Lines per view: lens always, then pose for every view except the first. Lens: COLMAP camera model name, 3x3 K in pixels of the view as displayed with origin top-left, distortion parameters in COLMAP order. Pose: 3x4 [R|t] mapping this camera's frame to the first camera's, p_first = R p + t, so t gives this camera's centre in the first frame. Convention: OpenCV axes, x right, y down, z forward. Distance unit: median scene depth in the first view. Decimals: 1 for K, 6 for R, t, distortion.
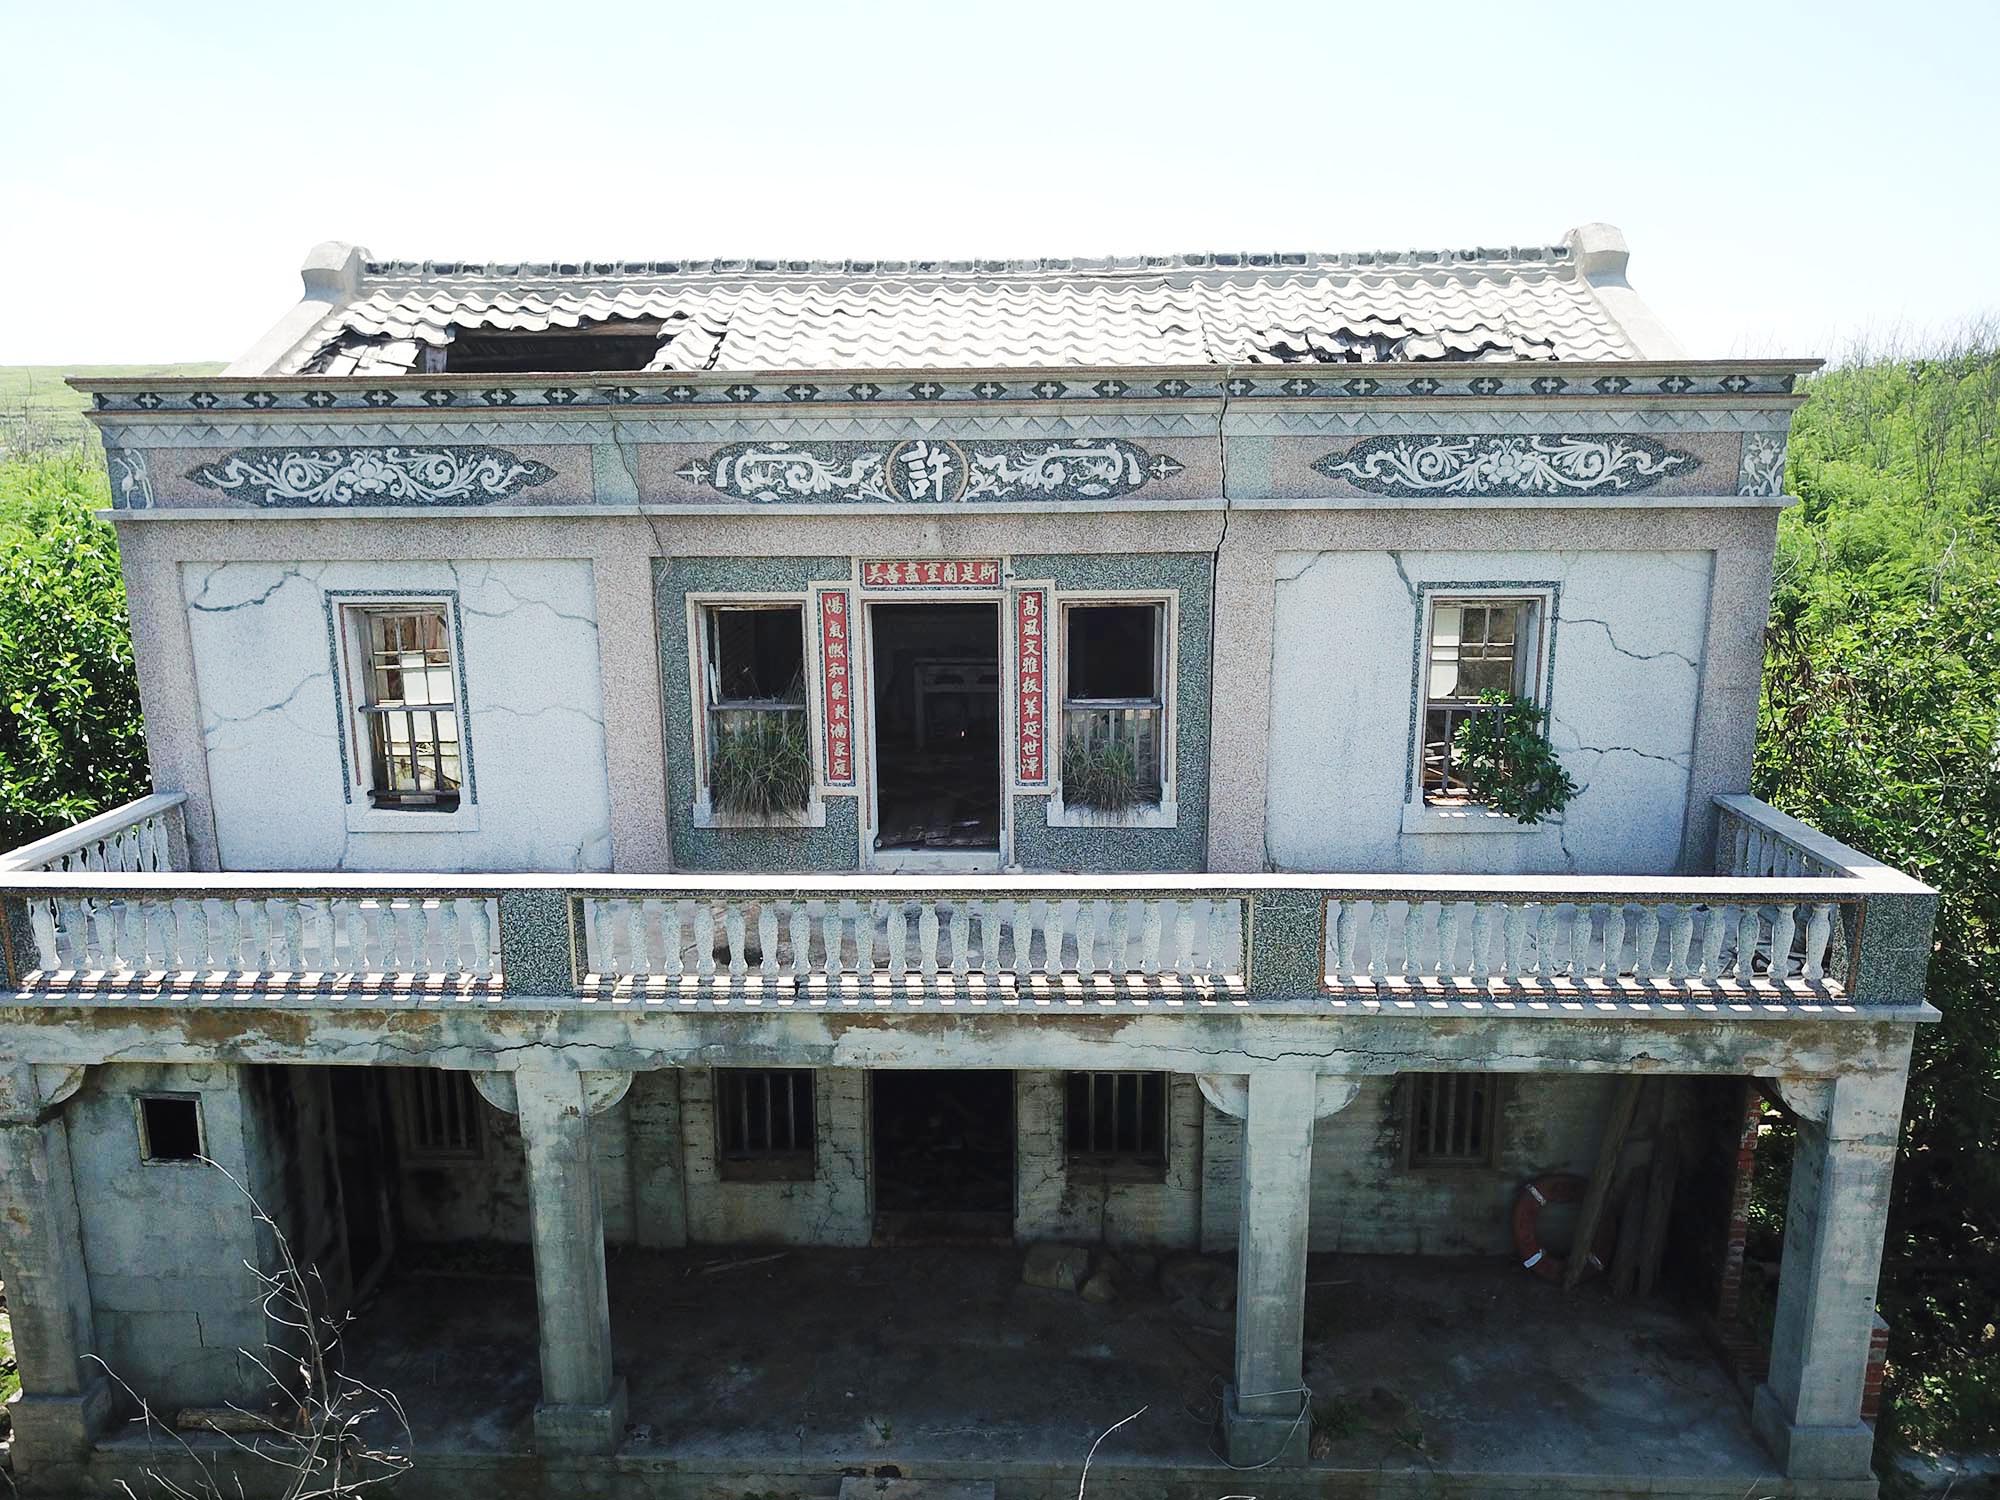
lens RADIAL K [[1541.9, 0, 986.1], [0, 1541.9, 762.4], [0, 0, 1]] dist [-0.024795, 0.048946]
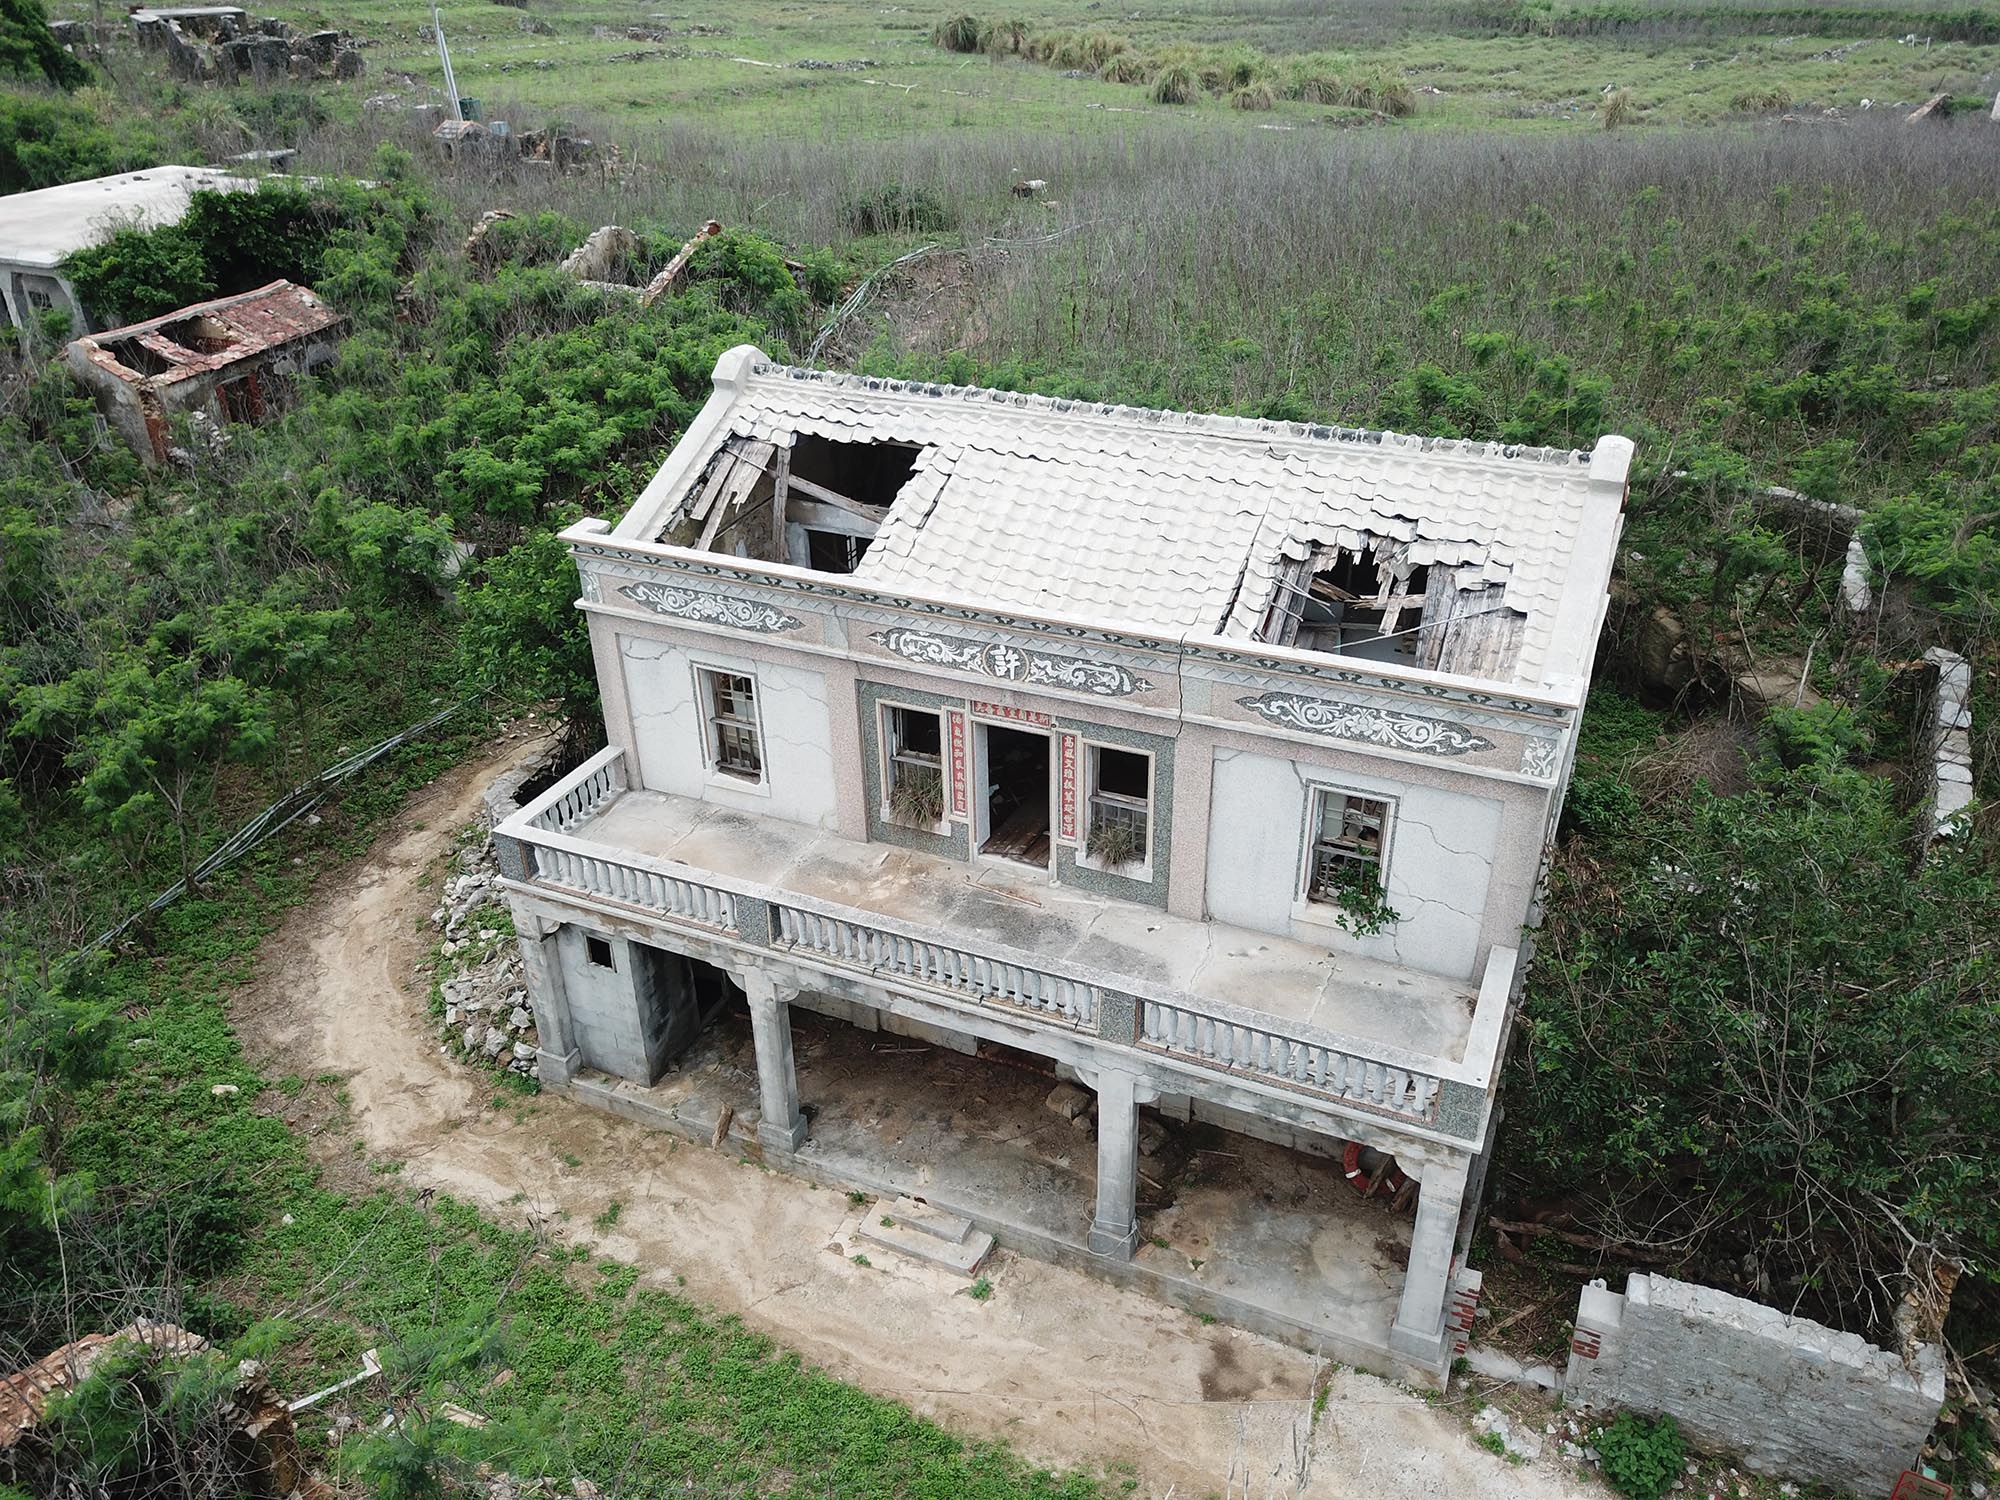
lens RADIAL K [[1544.6, 0, 985.9], [0, 1544.6, 759.5], [0, 0, 1]] dist [0.011177, -0.001945]
pose [[0.927077, 0.179450, -0.329128, 0.486418], [-0.072810, 0.947455, 0.311493, -0.586745], [0.367731, -0.264814, 0.891430, -0.471656]]
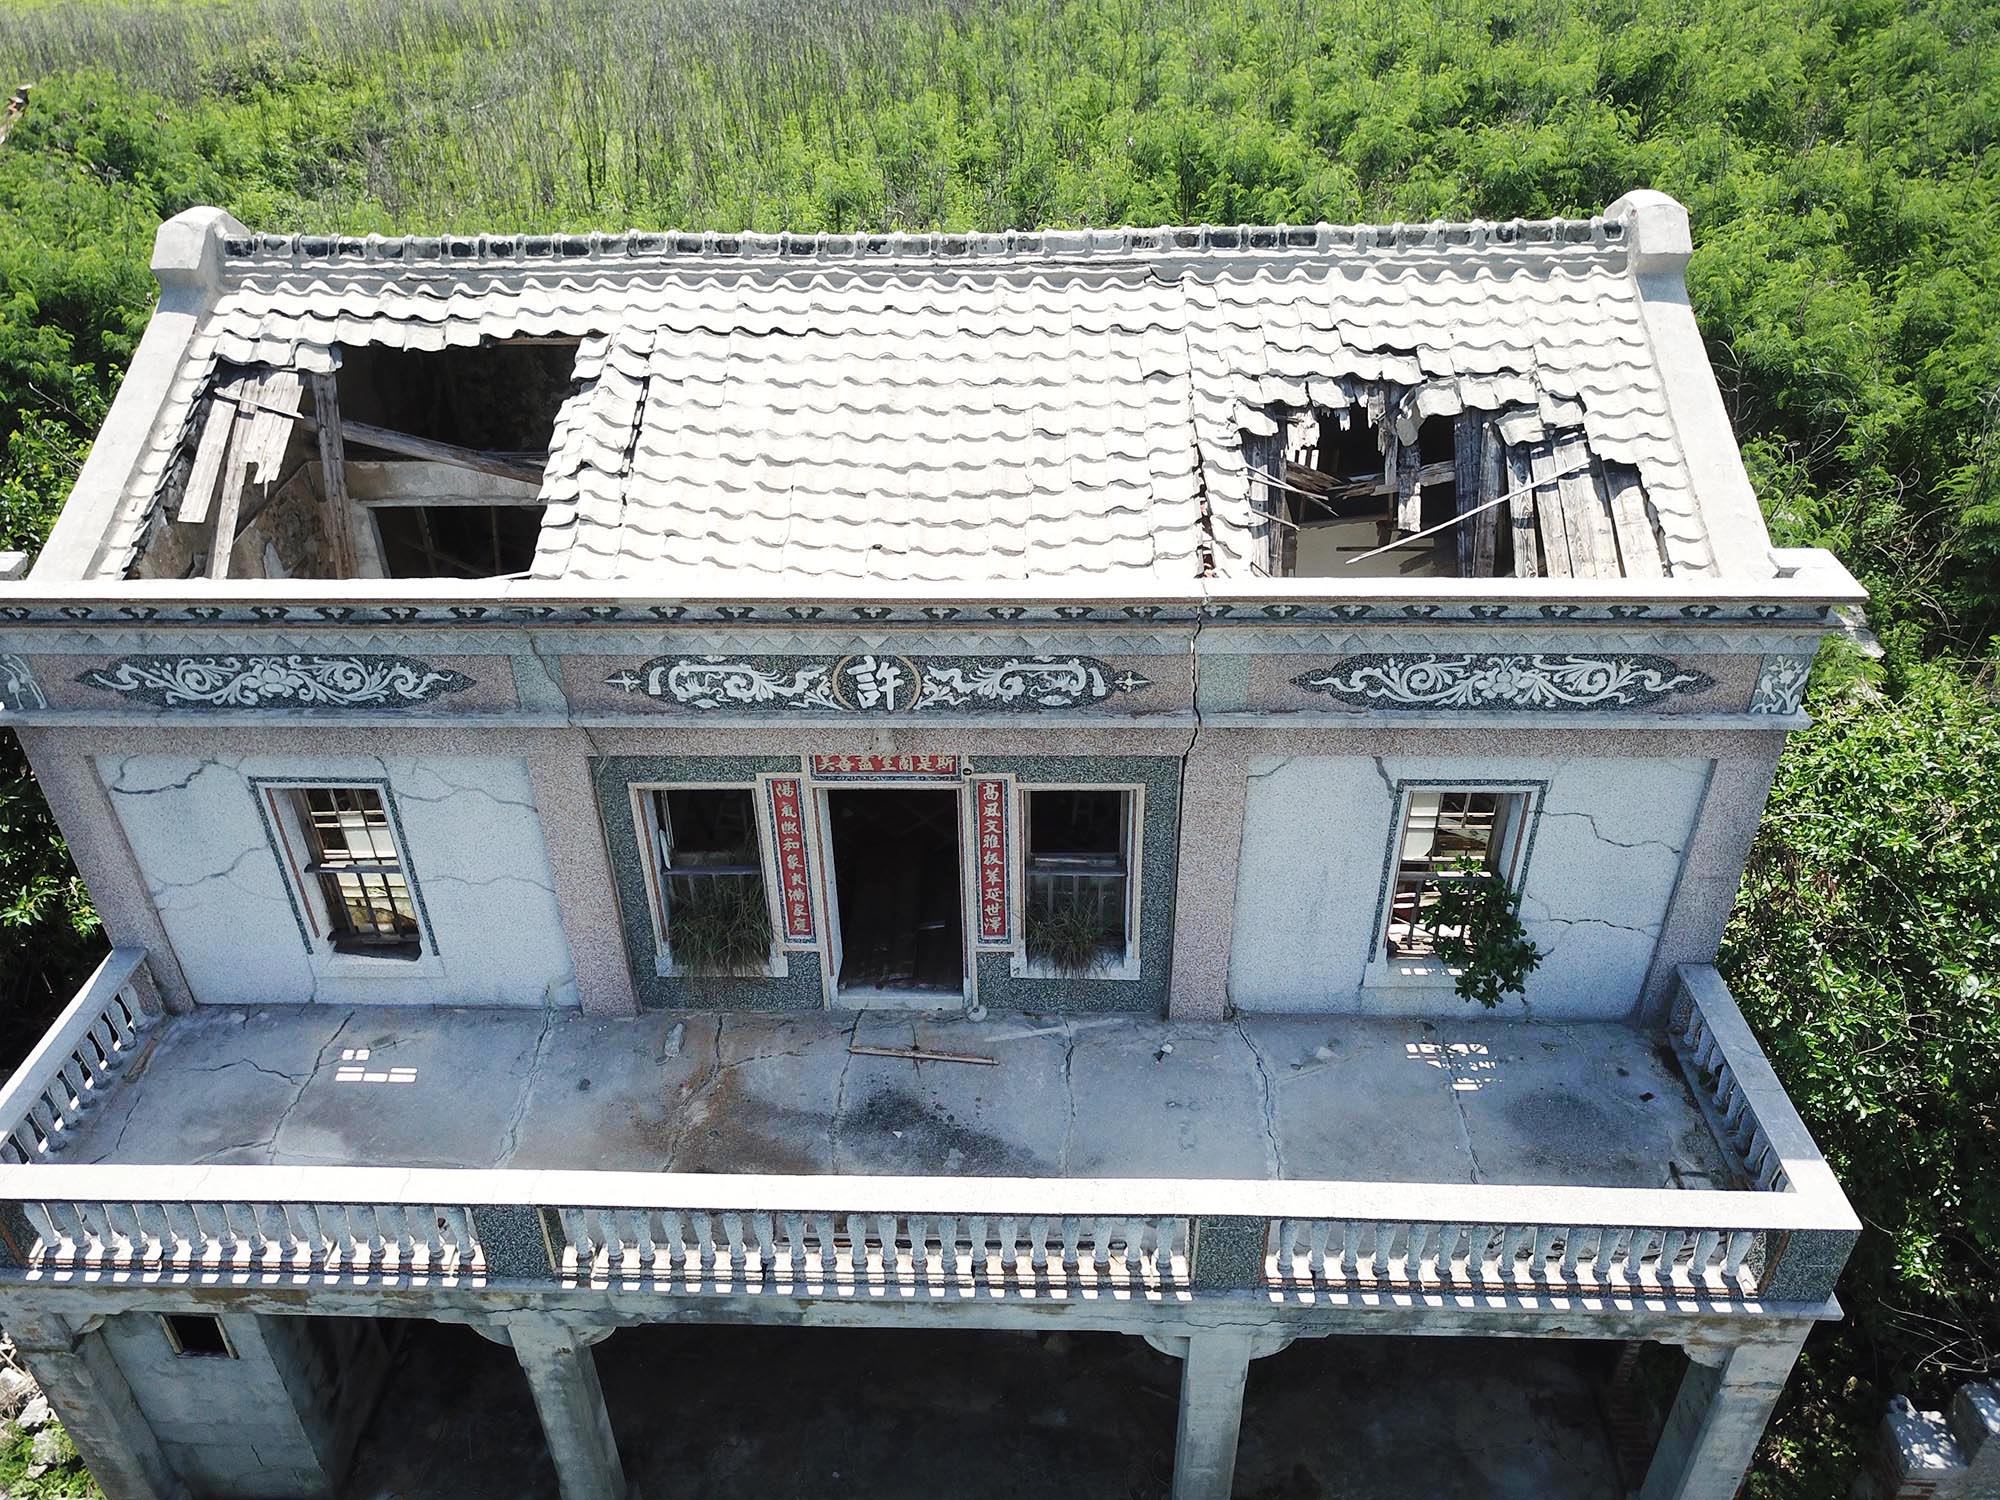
lens RADIAL K [[1542.9, 0, 987.0], [0, 1542.9, 759.2], [0, 0, 1]] dist [-0.004766, 0.009848]
pose [[0.999956, -0.009154, -0.002014, 0.029359], [0.009269, 0.933845, 0.357558, -0.471261], [-0.001393, -0.357561, 0.933889, 0.116922]]
